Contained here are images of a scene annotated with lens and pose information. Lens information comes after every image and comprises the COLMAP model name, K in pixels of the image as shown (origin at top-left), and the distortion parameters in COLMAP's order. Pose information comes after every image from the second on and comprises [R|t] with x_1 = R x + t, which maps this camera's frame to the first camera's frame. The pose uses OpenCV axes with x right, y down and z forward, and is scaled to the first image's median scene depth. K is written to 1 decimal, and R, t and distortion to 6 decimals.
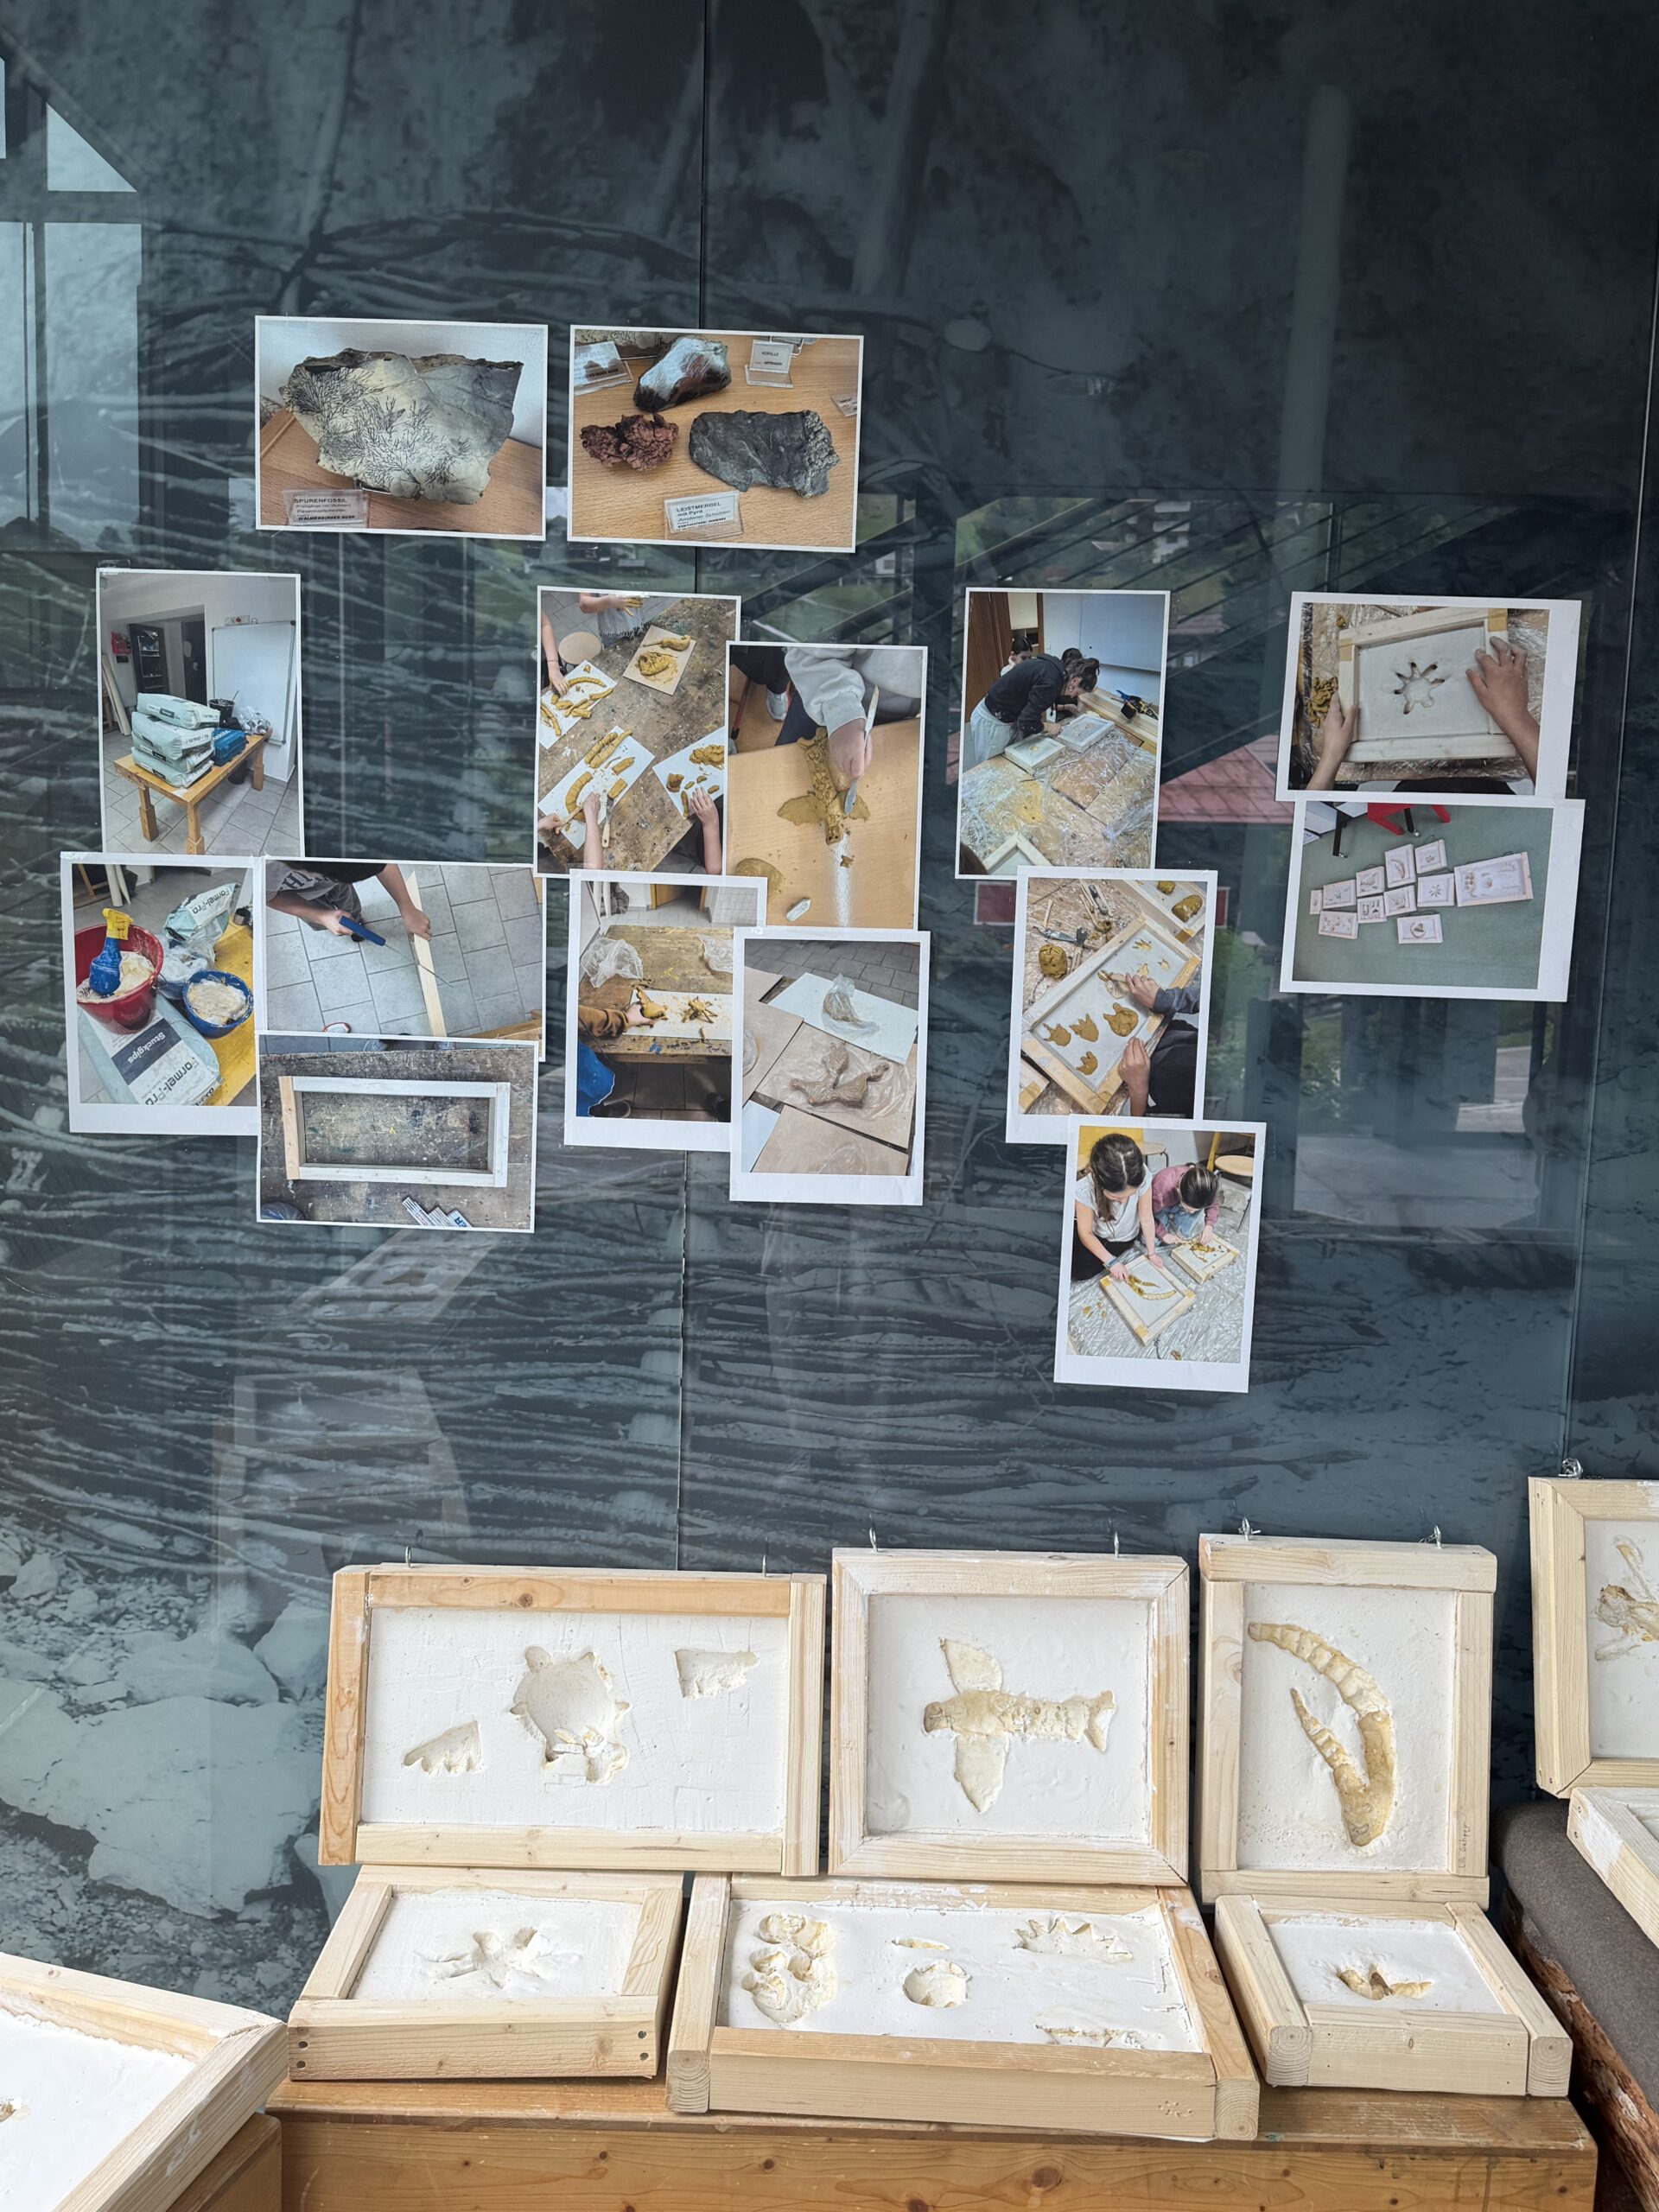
lens RADIAL K [[1855.3, 0, 823.7], [0, 1855.3, 1110.3], [0, 0, 1]] dist [0.139889, -0.239912]
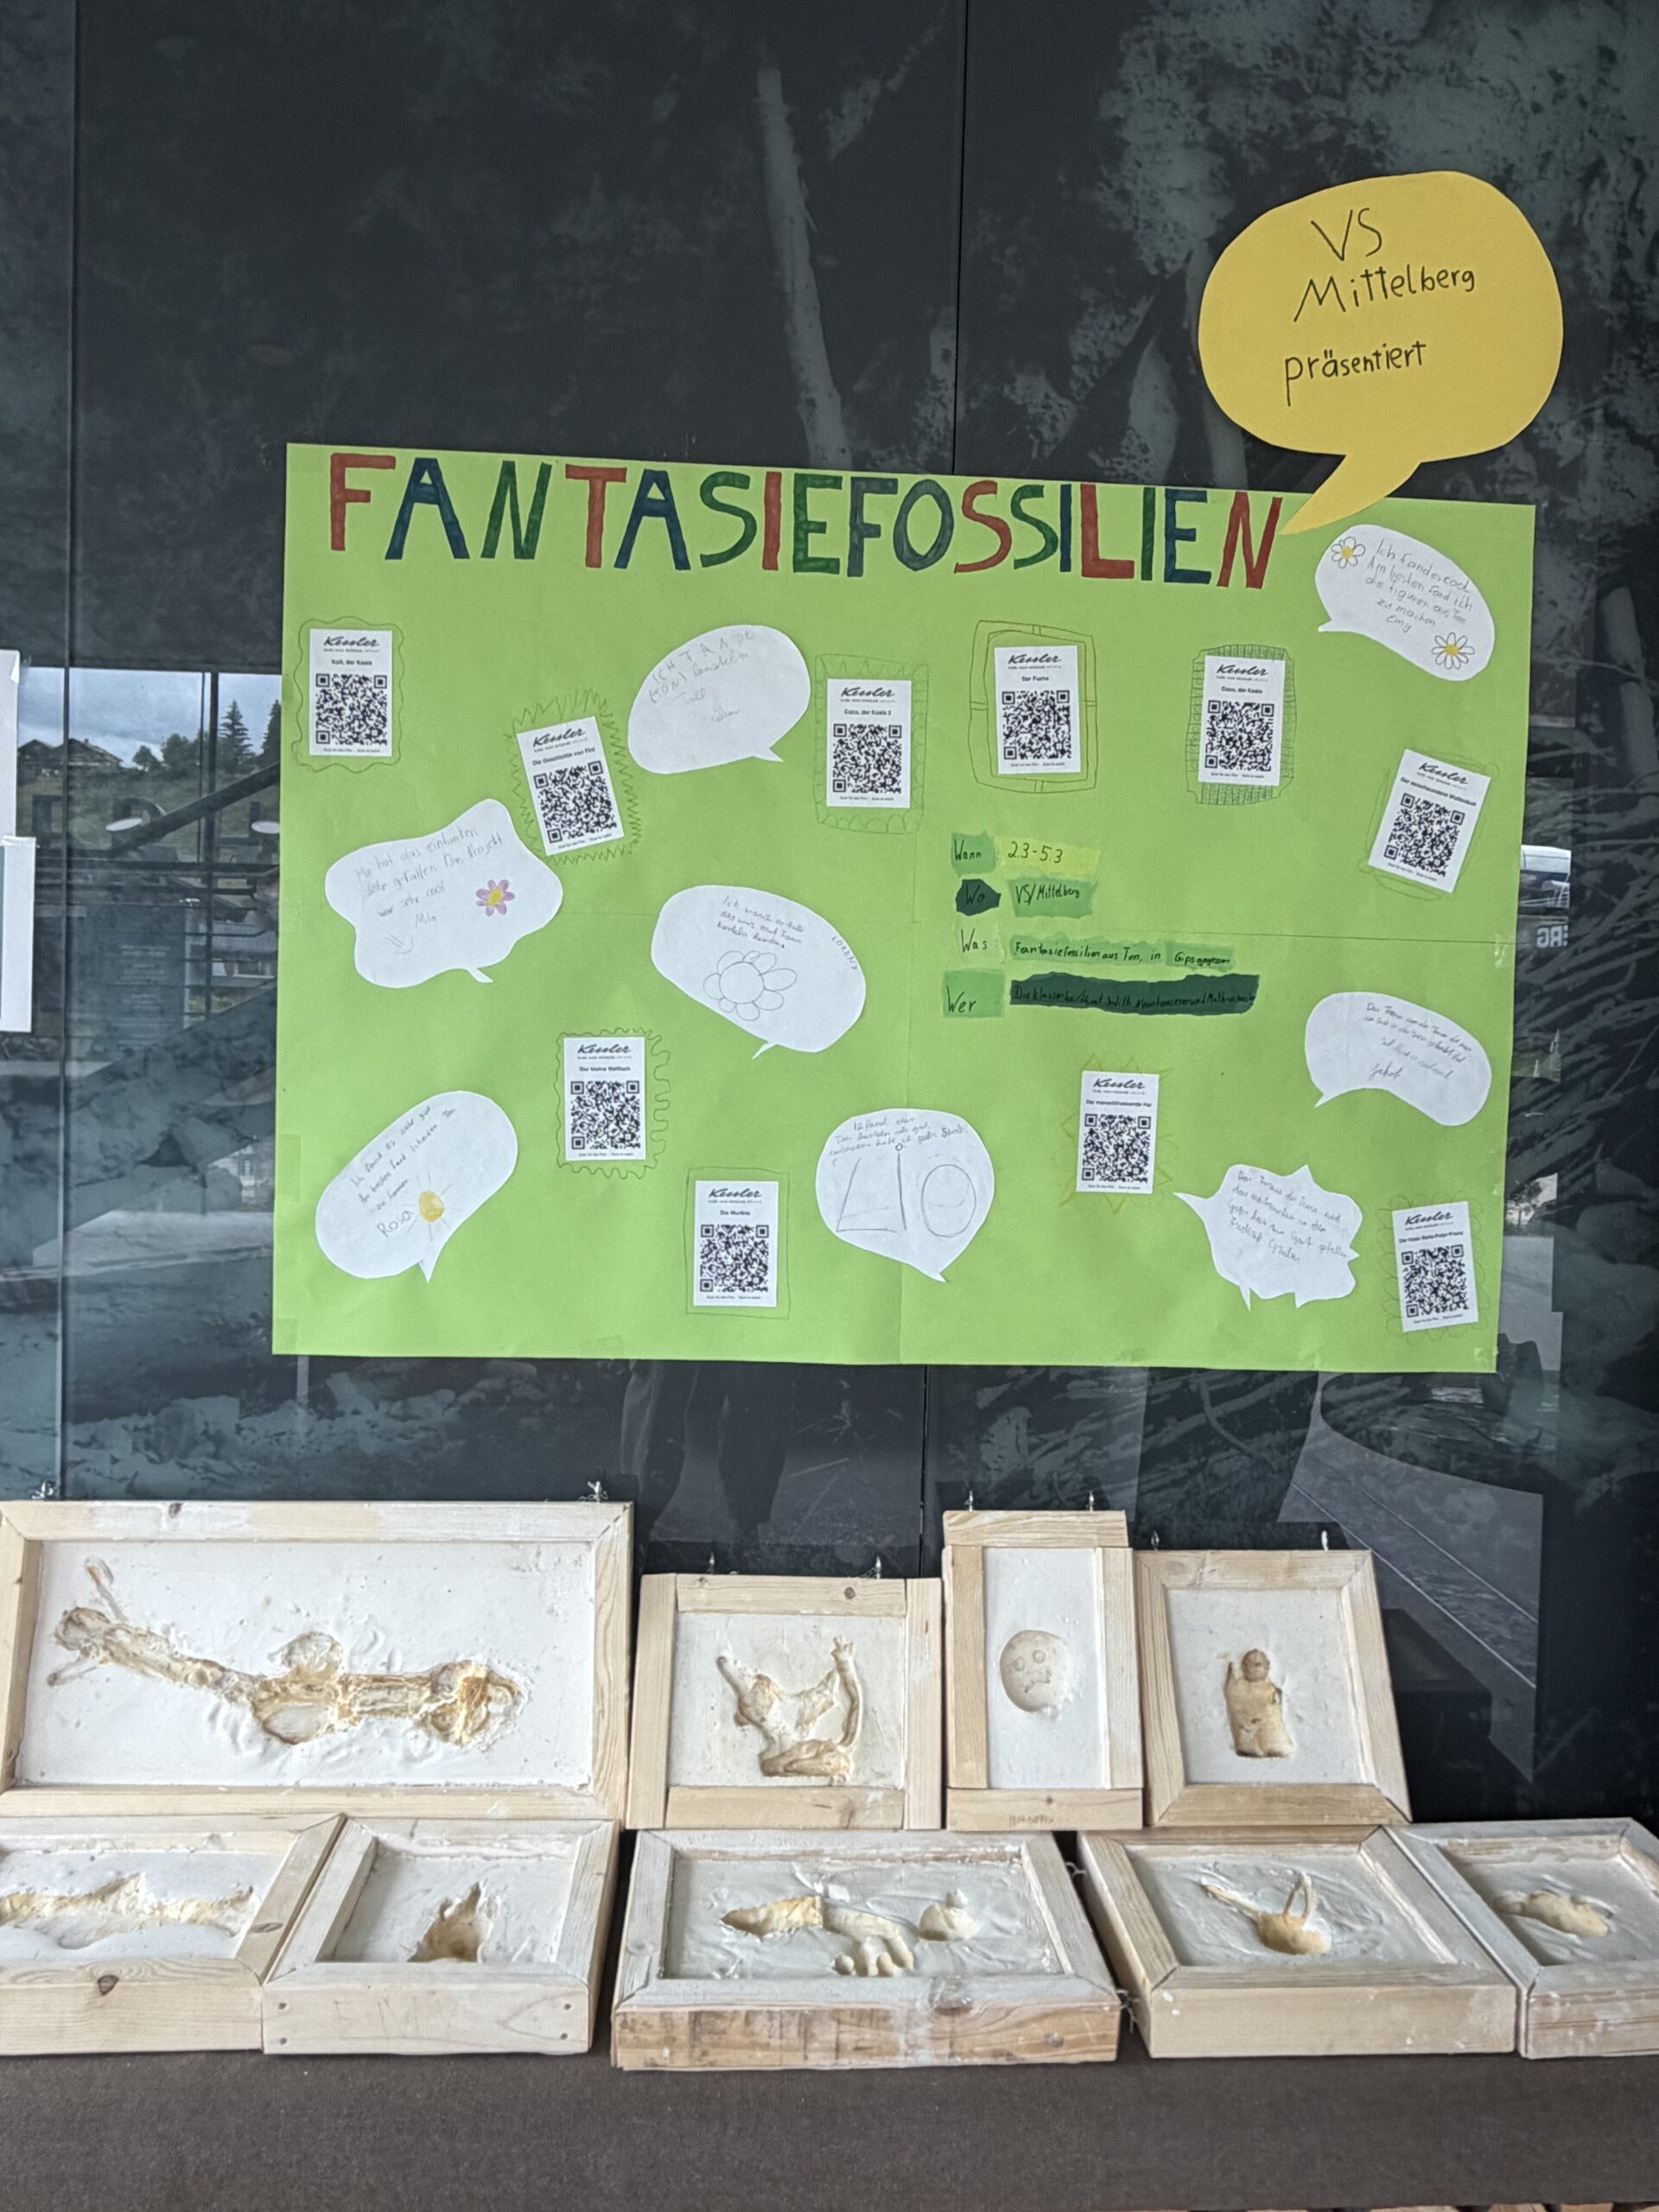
lens RADIAL K [[1498.3, 0, 856.6], [0, 1498.3, 1084.9], [0, 0, 1]] dist [-0.003123, 0.005251]
pose [[0.997588, -0.003286, 0.069330, 0.789162], [0.009289, 0.996213, -0.086448, 0.046848], [-0.068784, 0.086883, 0.993841, 0.154438]]
